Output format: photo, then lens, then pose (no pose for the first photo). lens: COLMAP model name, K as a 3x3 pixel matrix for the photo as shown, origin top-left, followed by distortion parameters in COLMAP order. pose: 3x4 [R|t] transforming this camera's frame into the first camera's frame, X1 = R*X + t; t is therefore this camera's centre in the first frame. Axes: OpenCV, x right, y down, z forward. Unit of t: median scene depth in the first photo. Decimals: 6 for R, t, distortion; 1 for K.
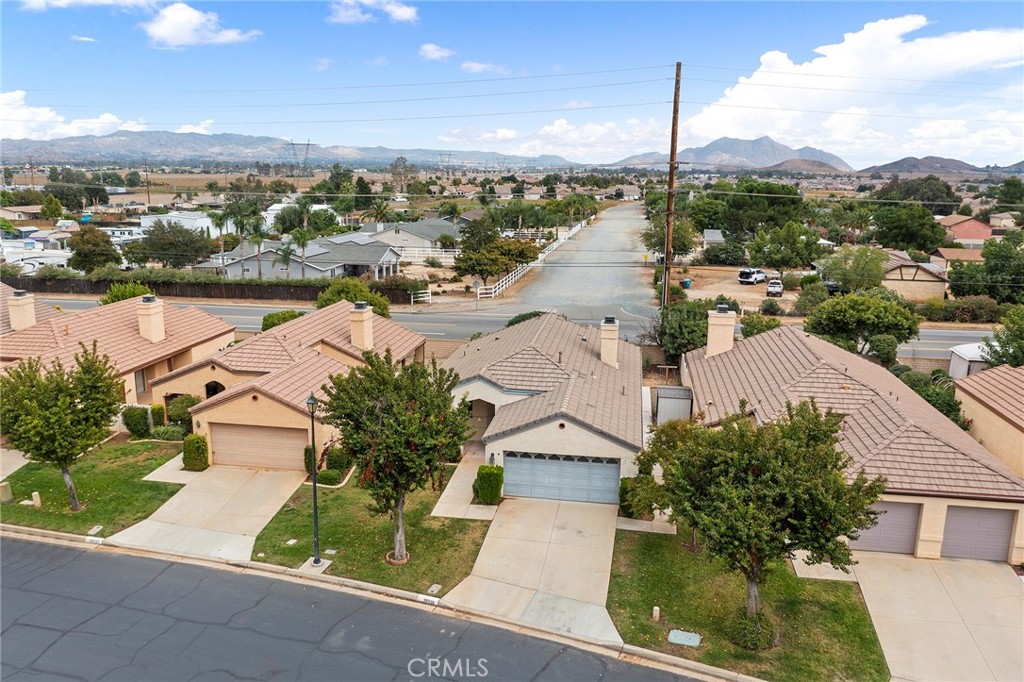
lens RADIAL K [[803.9, 0, 512.0], [0, 803.9, 341.0], [0, 0, 1]] dist [-0.009147, -0.003827]
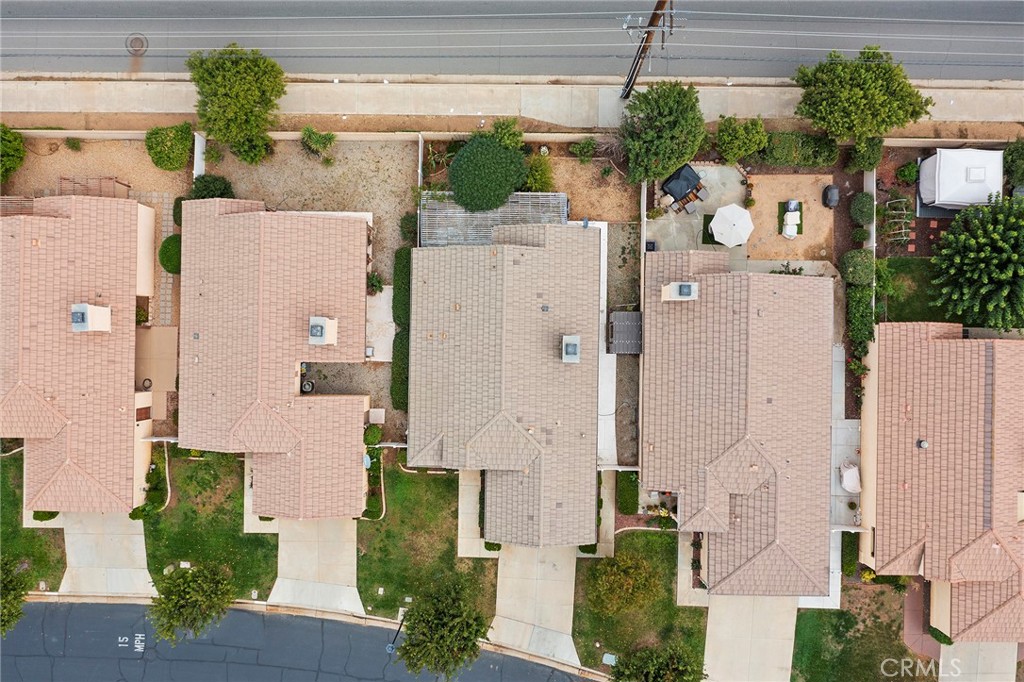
lens RADIAL K [[803.9, 0, 512.0], [0, 803.9, 341.0], [0, 0, 1]] dist [-0.009147, -0.003827]
pose [[0.990716, -0.134207, -0.021706, 0.092807], [0.050509, 0.215120, 0.975281, -1.399568], [-0.126220, -0.967322, 0.219901, 1.061204]]
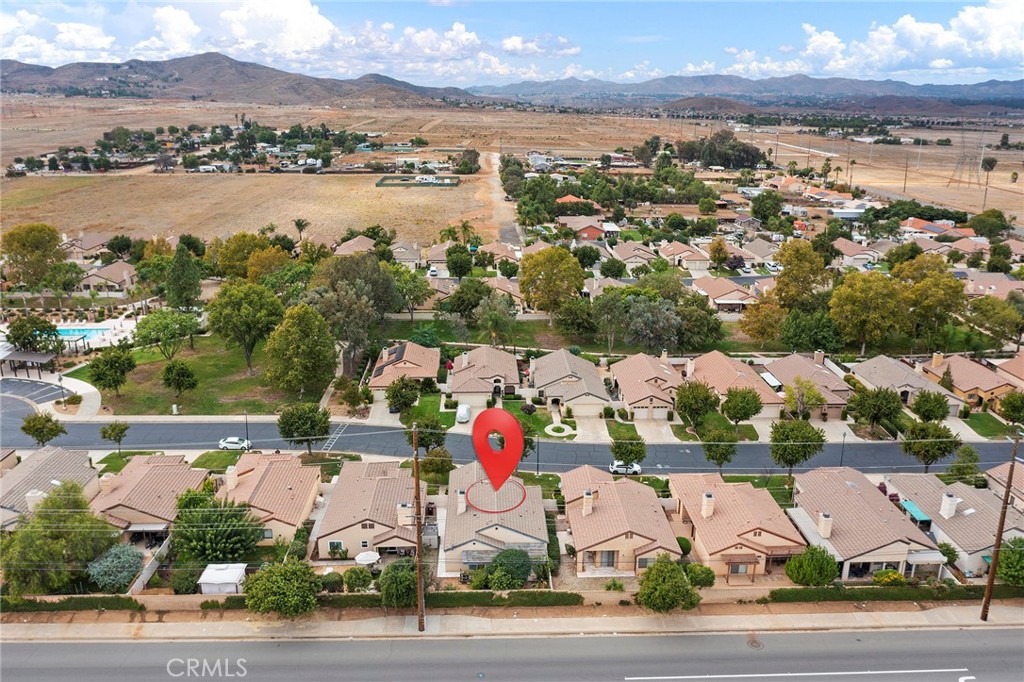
lens RADIAL K [[814.3, 0, 512.0], [0, 814.3, 341.0], [0, 0, 1]] dist [-0.018447, -0.005232]
pose [[-0.982268, 0.036052, -0.183985, 0.497071], [-0.057122, 0.877133, 0.476839, -1.868939], [0.178570, 0.478893, -0.859520, 3.578074]]
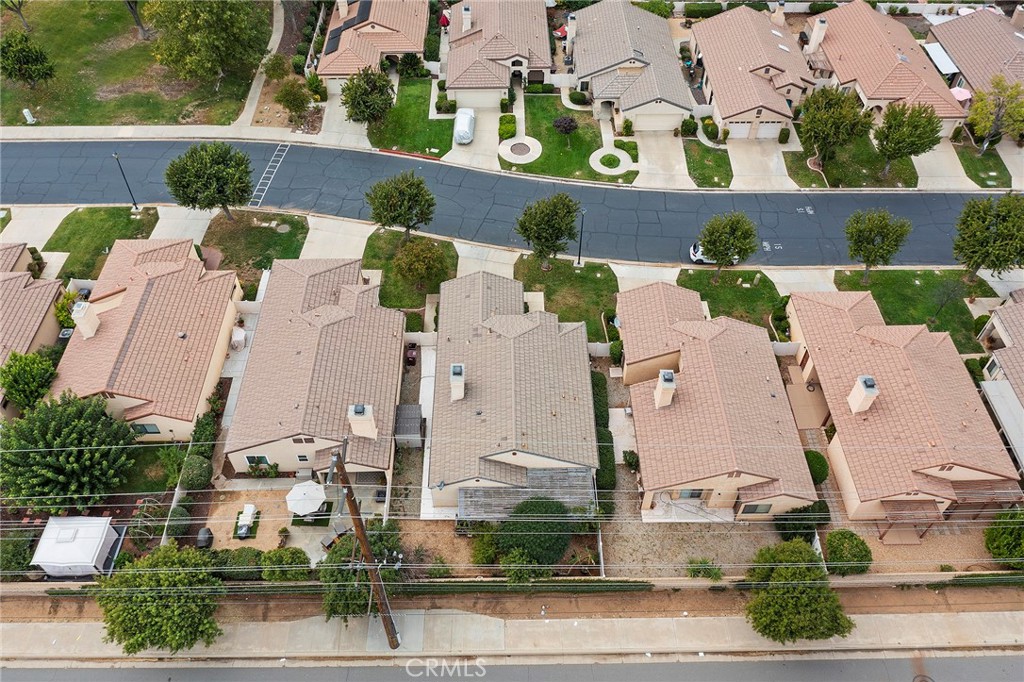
lens RADIAL K [[814.3, 0, 512.0], [0, 814.3, 341.0], [0, 0, 1]] dist [-0.018447, -0.005232]
pose [[-0.986476, 0.113163, -0.118572, 0.245129], [-0.047739, 0.493679, 0.868333, -1.561754], [0.156800, 0.862250, -0.481600, 2.135034]]
